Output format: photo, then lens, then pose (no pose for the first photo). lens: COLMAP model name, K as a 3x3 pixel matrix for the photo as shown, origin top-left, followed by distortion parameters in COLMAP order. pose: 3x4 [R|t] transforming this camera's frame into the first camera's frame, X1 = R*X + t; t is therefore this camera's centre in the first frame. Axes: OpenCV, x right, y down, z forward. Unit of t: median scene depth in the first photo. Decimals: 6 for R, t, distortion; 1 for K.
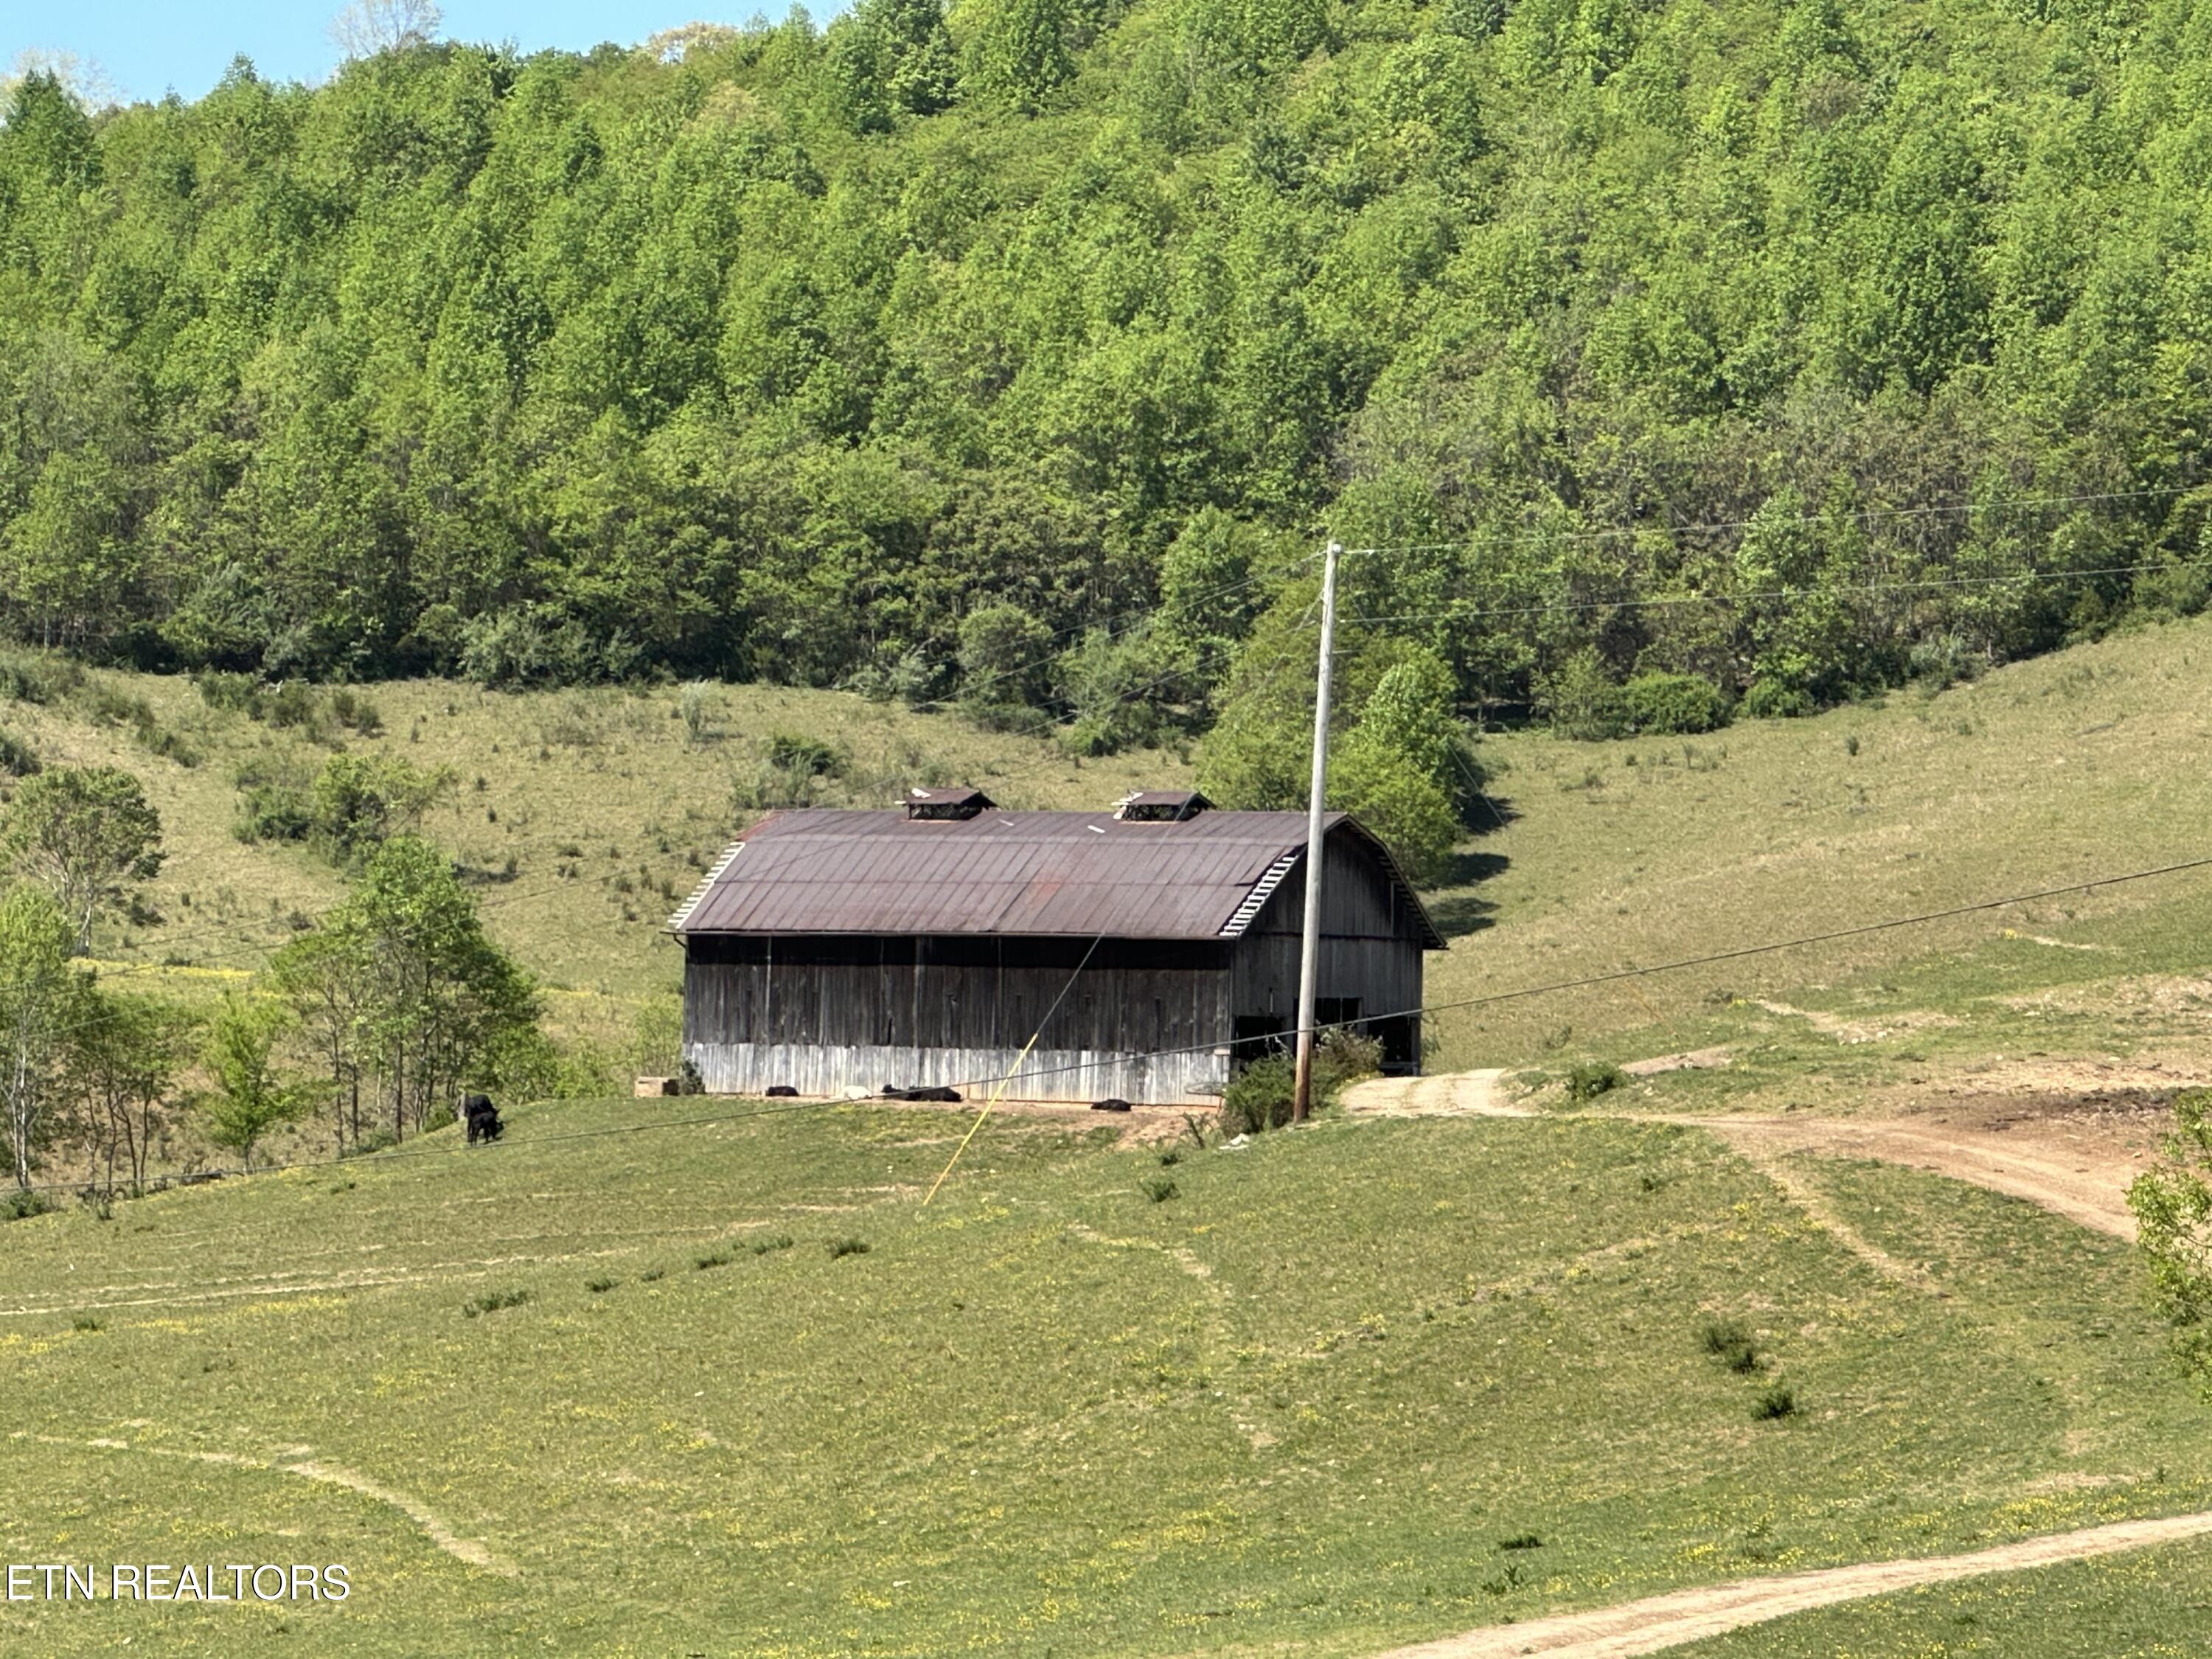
lens RADIAL K [[9610.0, 0, 1106.3], [0, 9610.0, 831.4], [0, 0, 1]] dist [-0.286713, 0.000000]
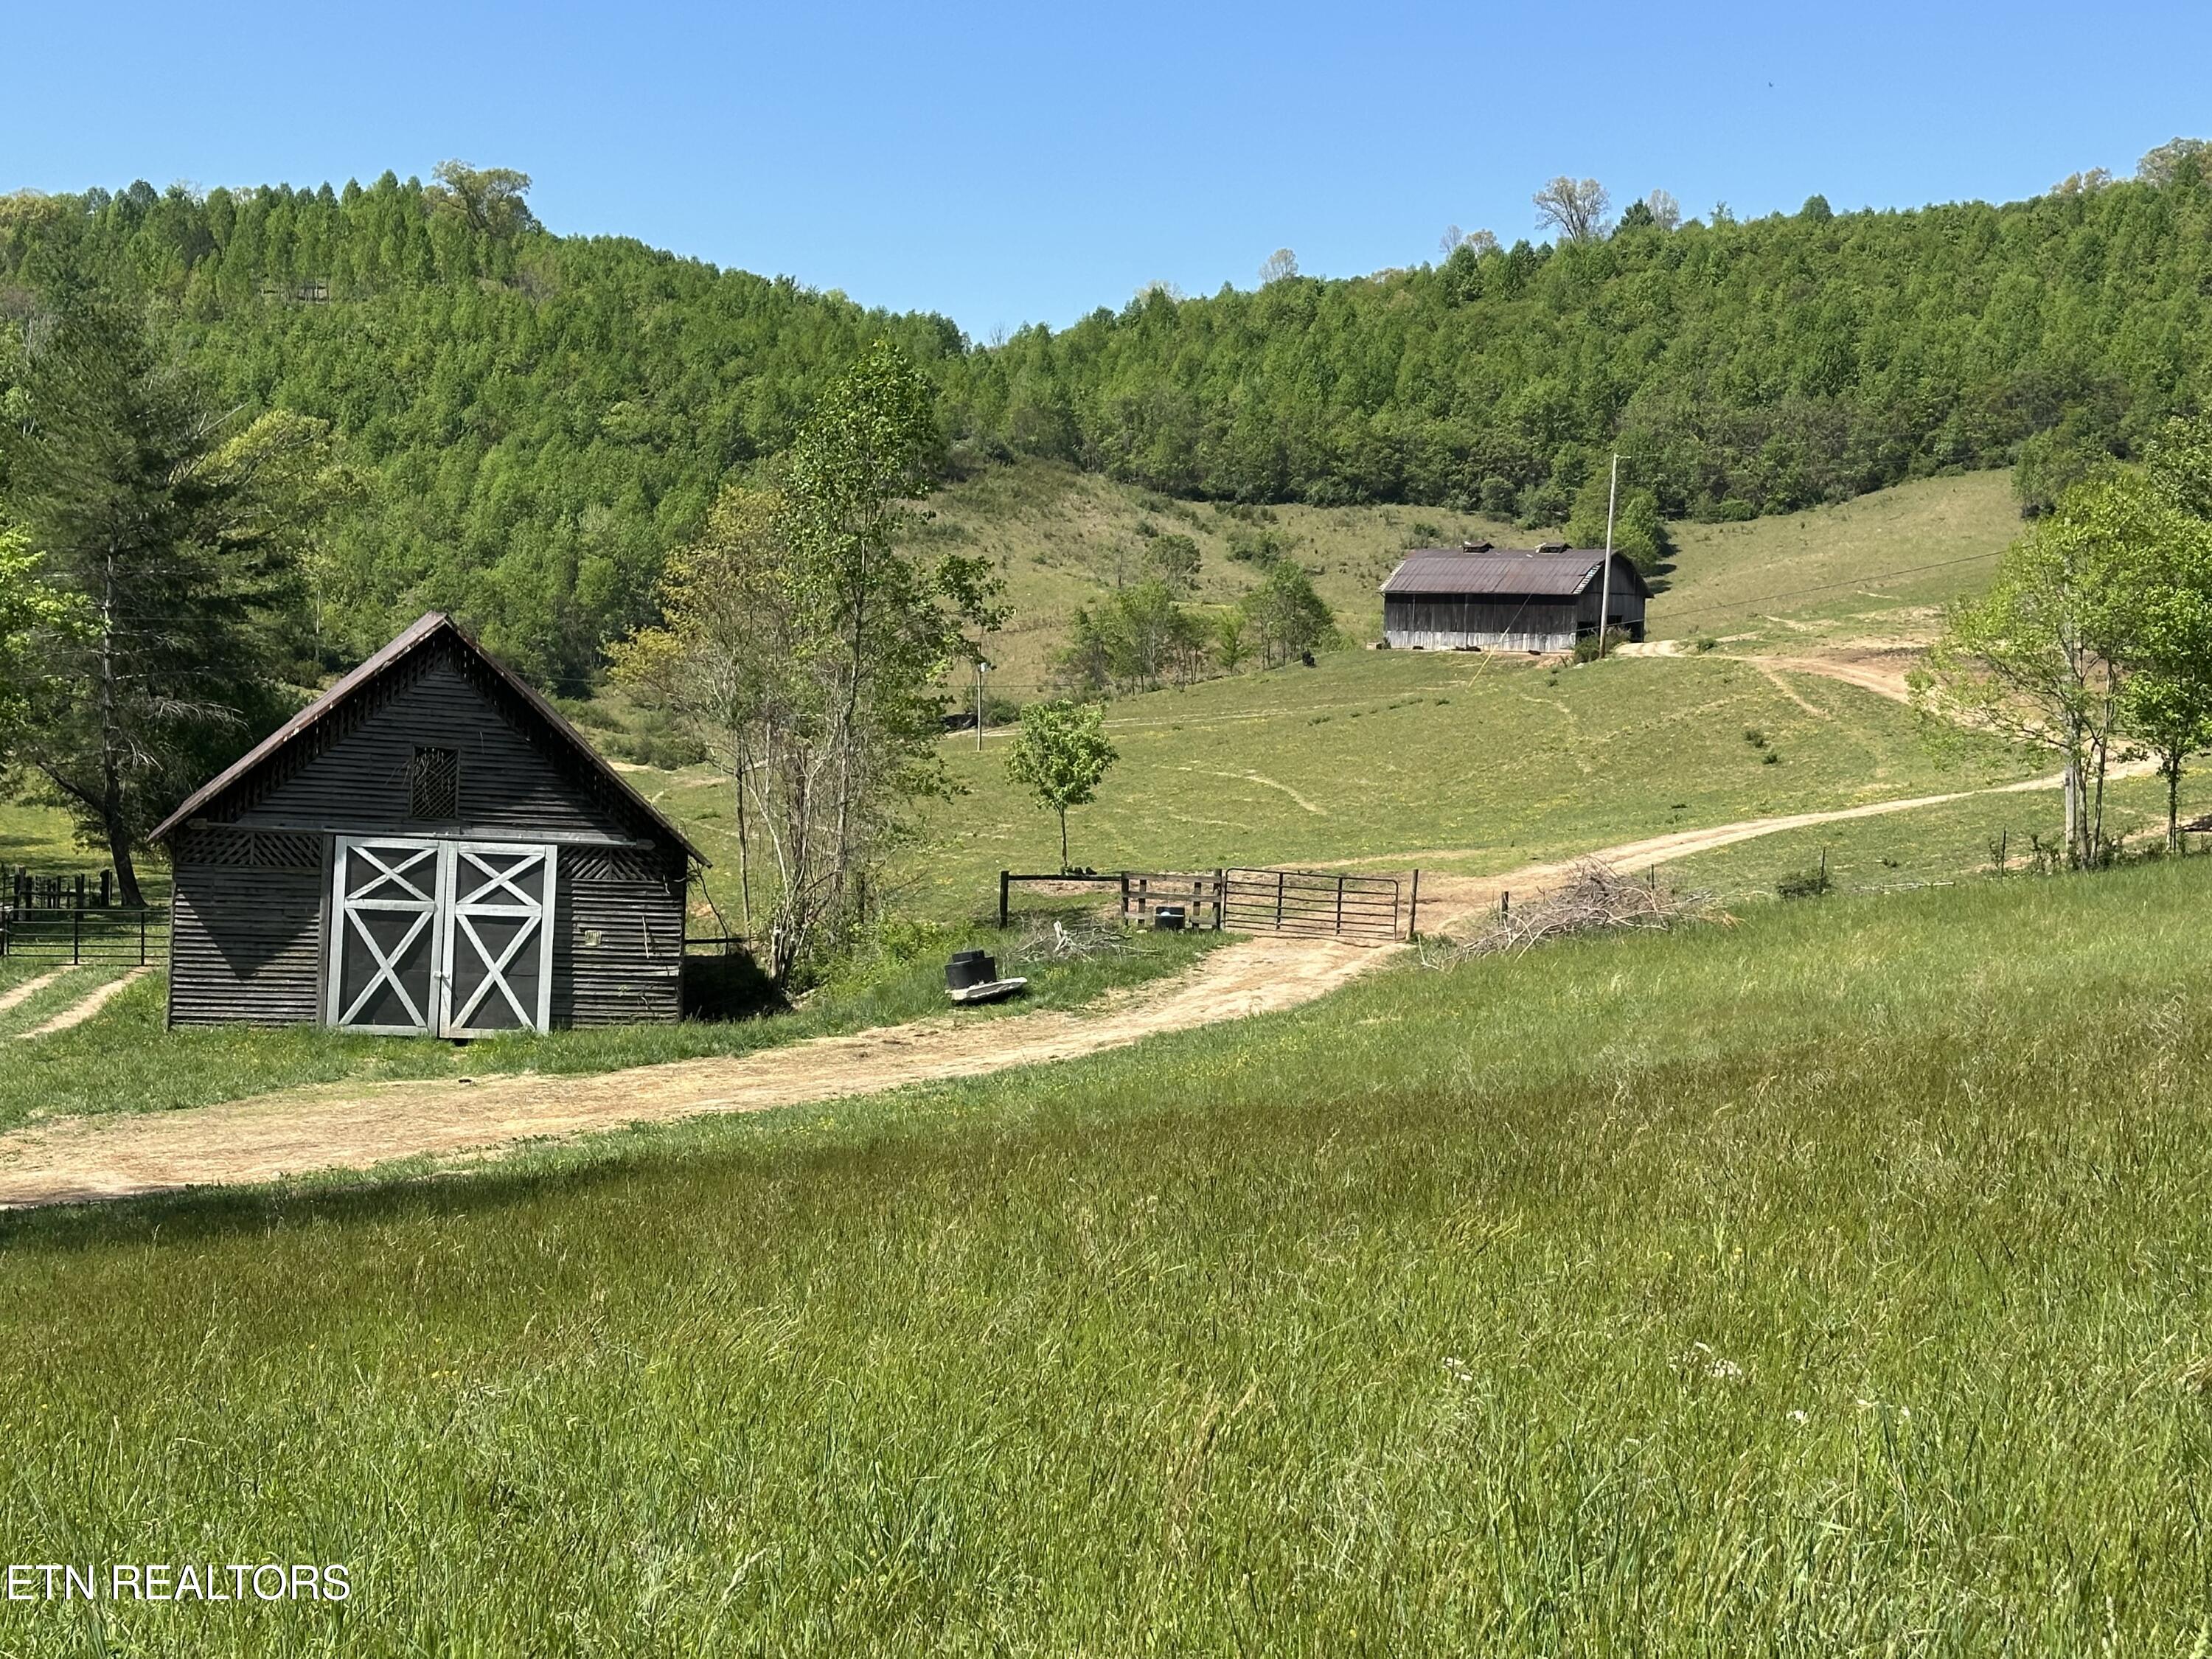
lens RADIAL K [[3352.8, 0, 1142.2], [0, 3352.8, 830.0], [0, 0, 1]] dist [0.144773, 0.000000]
pose [[0.993426, 0.009855, -0.114054, -0.000458], [-0.000583, 0.996710, 0.081043, 0.000021], [0.114477, -0.080444, 0.990164, -0.004769]]
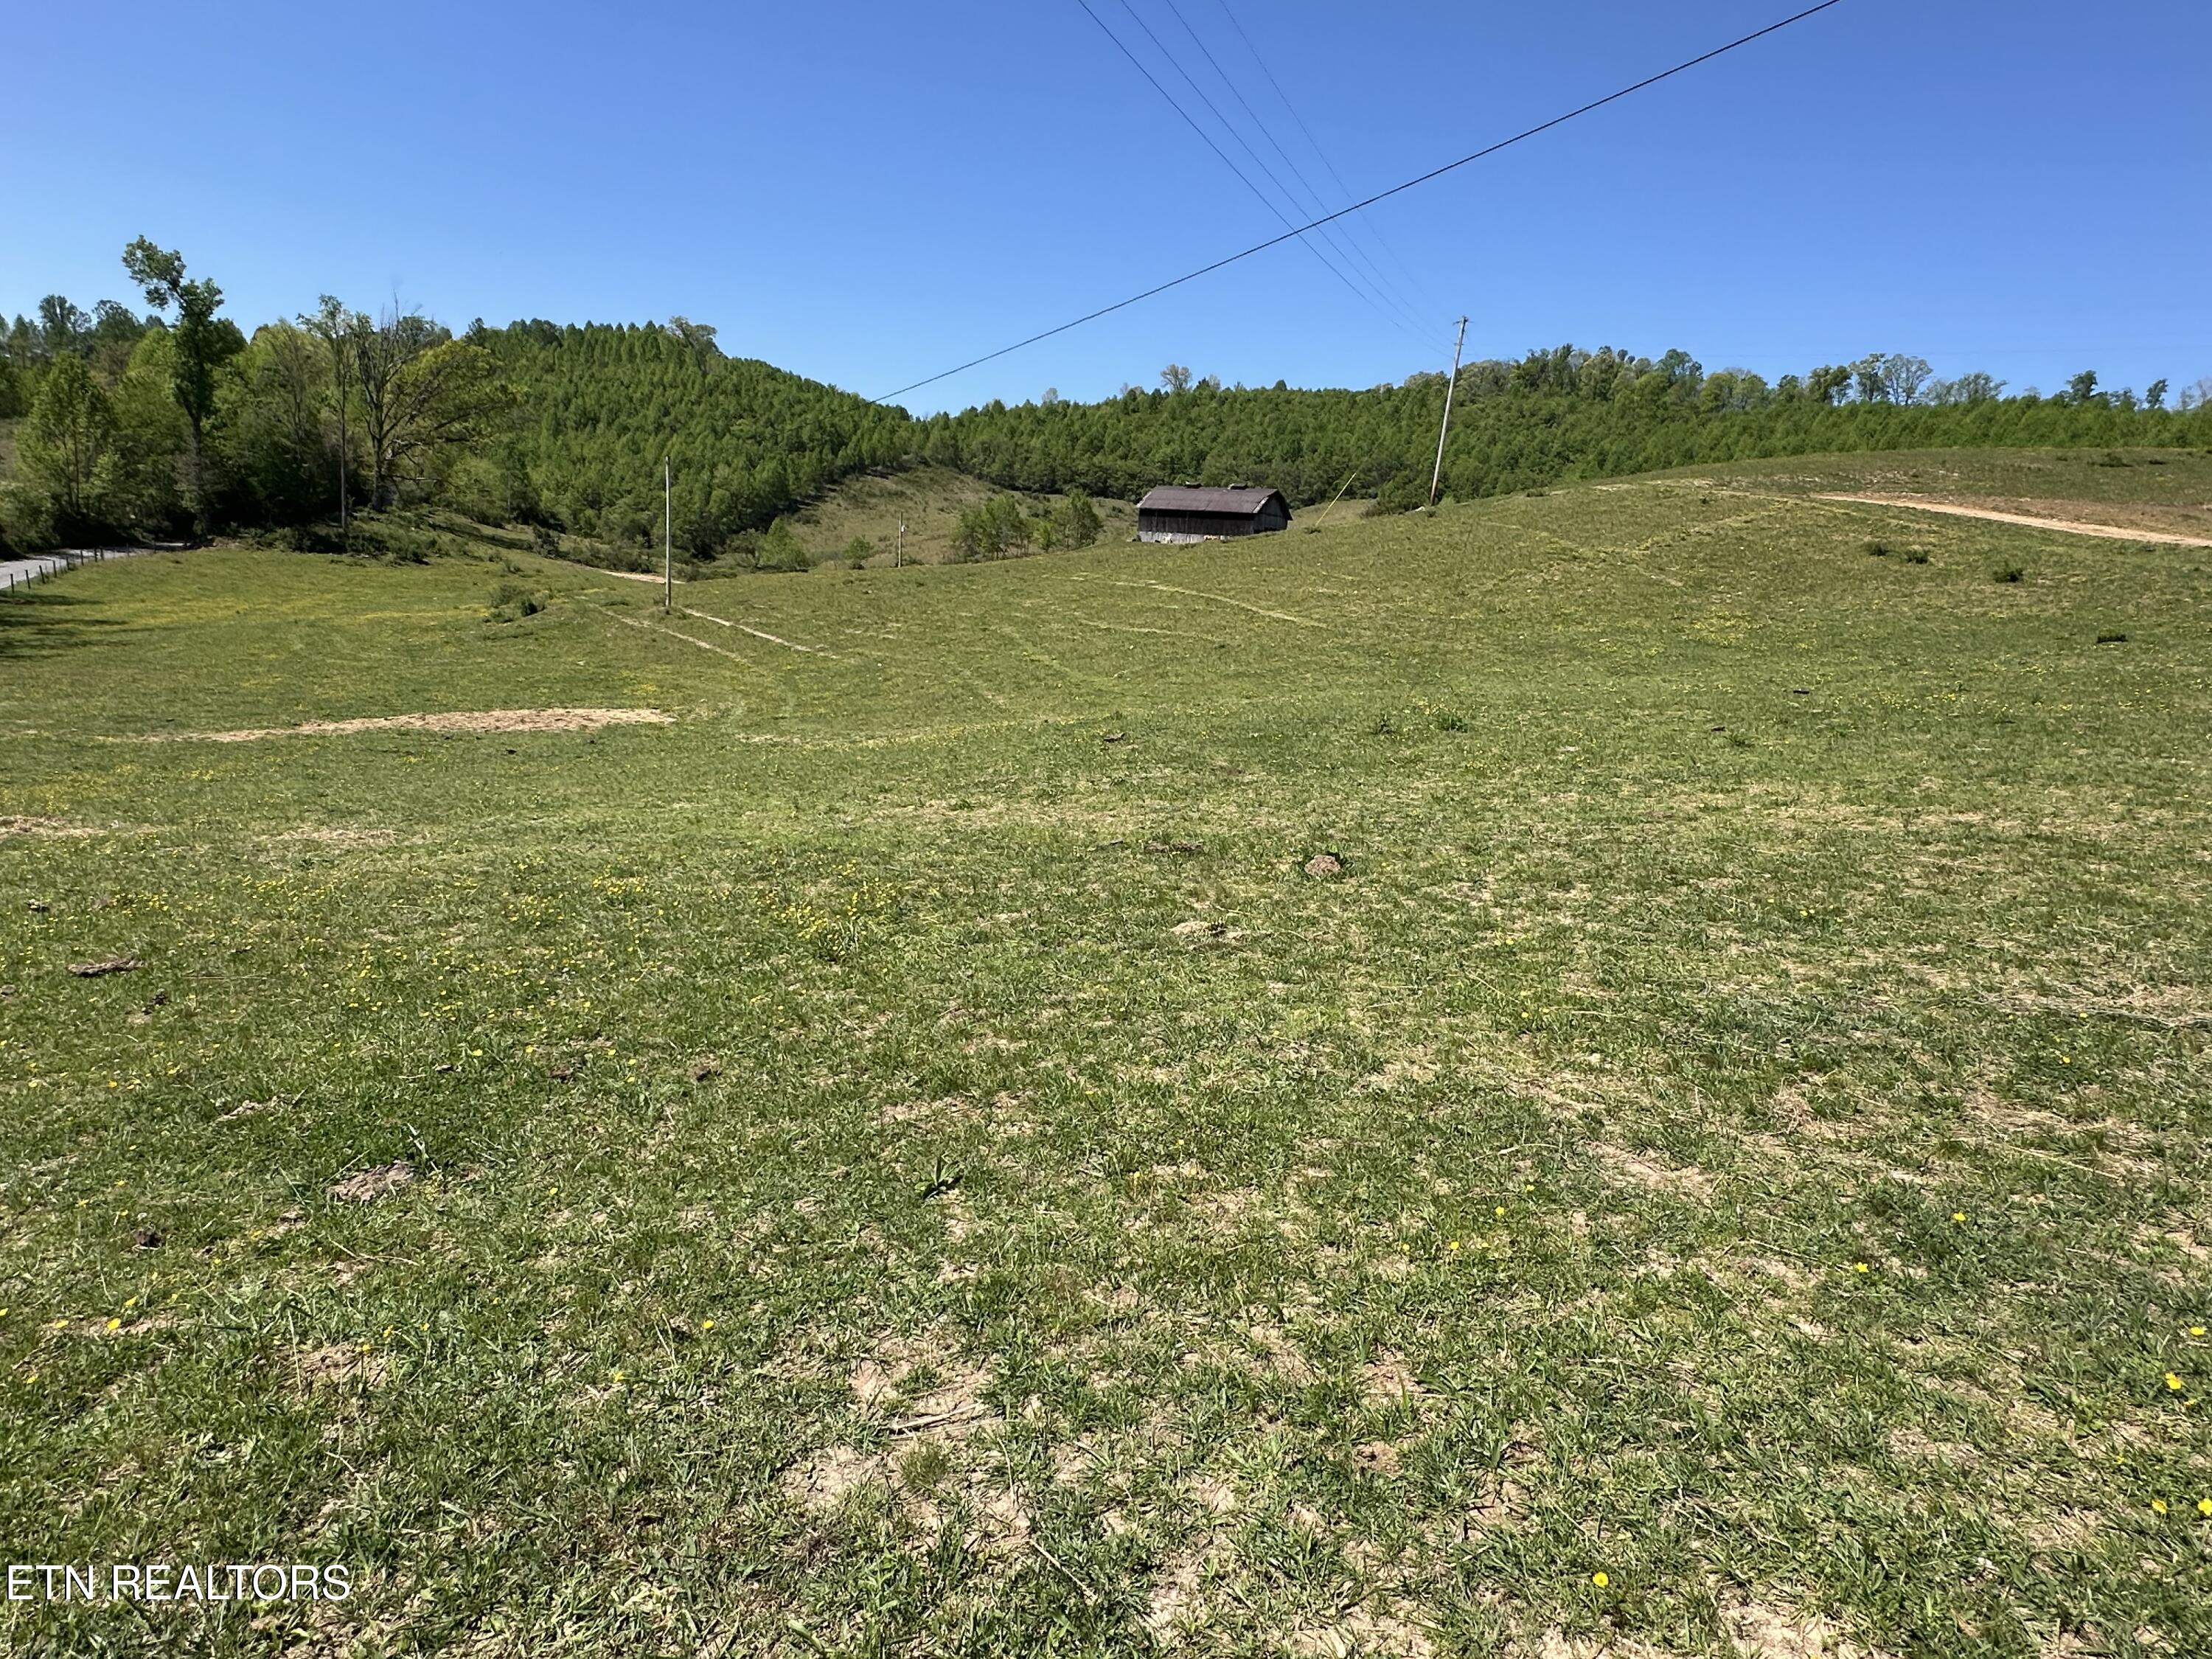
lens RADIAL K [[1213.4, 0, 1094.8], [0, 1213.4, 848.5], [0, 0, 1]] dist [0.002533, 0.001414]
pose [[0.998095, 0.061013, -0.009188, -0.031189], [-0.056955, 0.968319, 0.243134, 0.018401], [0.023732, -0.242148, 0.969949, 0.212001]]
